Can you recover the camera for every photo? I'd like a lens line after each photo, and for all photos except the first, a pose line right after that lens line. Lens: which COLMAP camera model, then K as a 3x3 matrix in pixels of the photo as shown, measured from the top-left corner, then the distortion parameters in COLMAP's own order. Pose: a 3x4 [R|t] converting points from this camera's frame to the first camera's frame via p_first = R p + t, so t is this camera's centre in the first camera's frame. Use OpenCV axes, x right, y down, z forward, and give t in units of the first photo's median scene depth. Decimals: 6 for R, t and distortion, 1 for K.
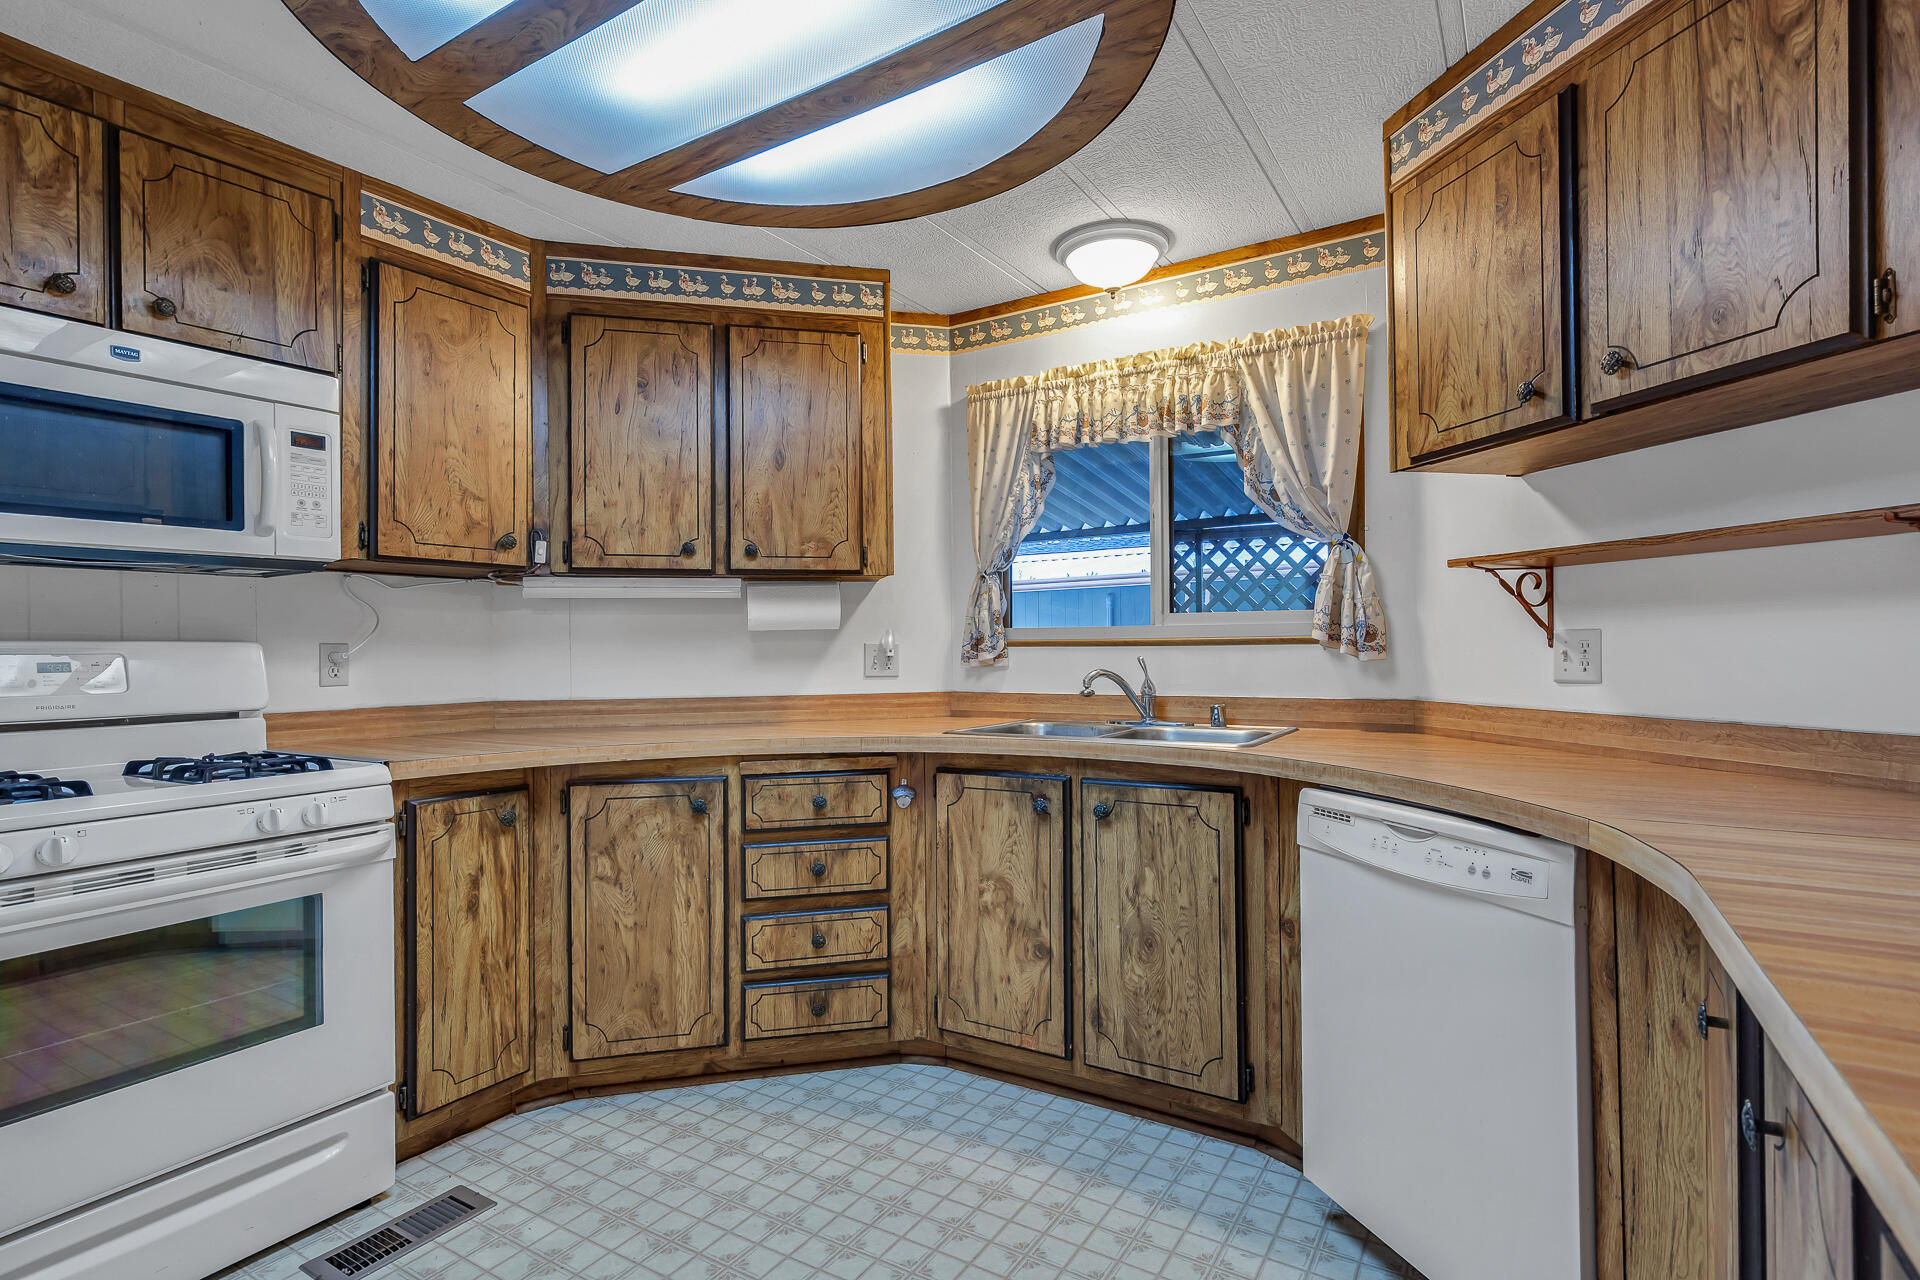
lens RADIAL K [[915.9, 0, 960.0], [0, 915.9, 640.0], [0, 0, 1]] dist [0.001915, 0.000810]
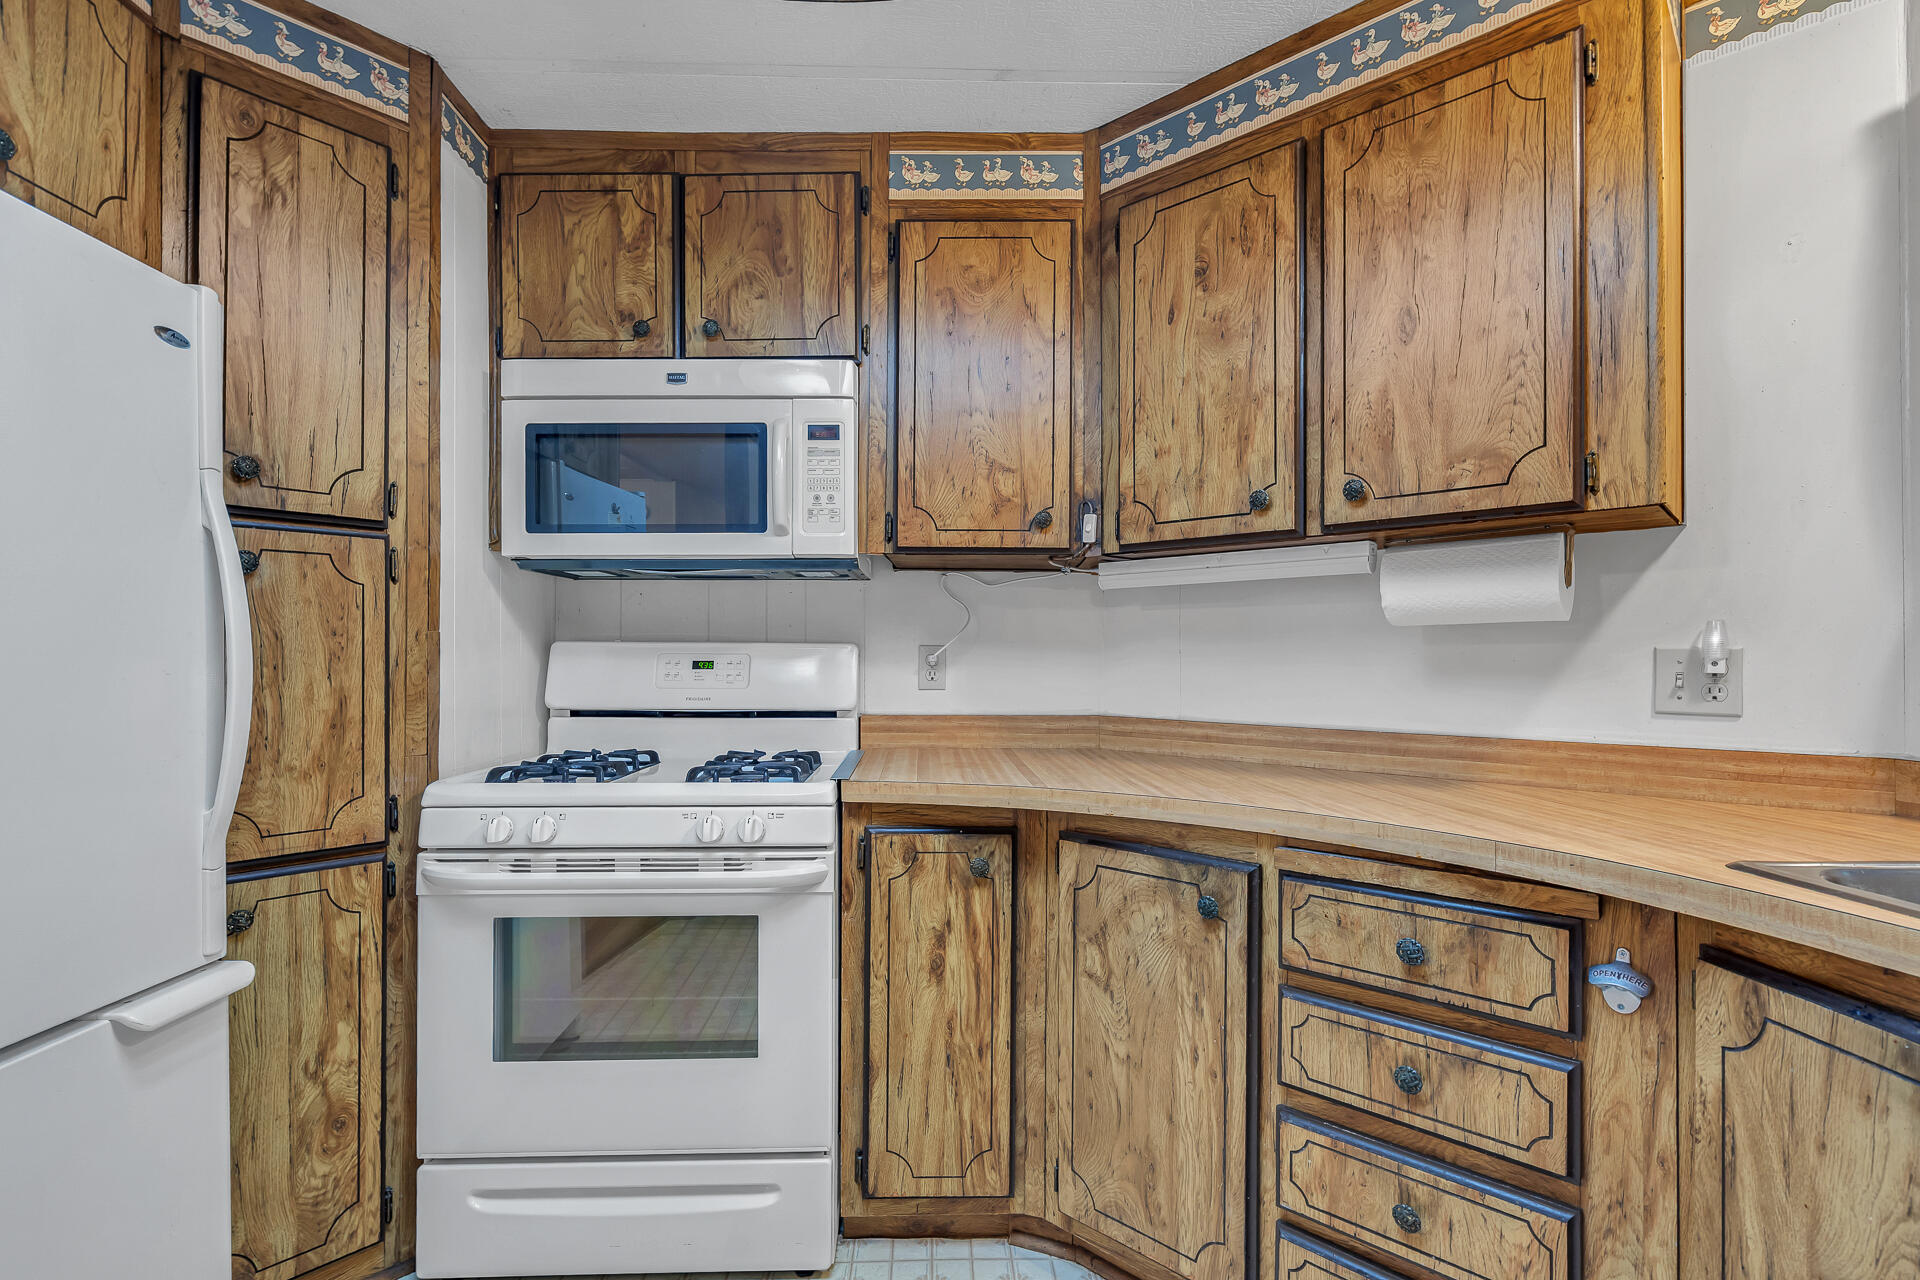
lens RADIAL K [[909.6, 0, 975.9], [0, 909.6, 649.3], [0, 0, 1]] dist [-0.000574, 0.001743]
pose [[0.555235, 0.004711, -0.831680, 0.142491], [-0.000860, 0.999987, 0.005091, 0.002996], [0.831693, -0.002111, 0.555232, 0.523269]]
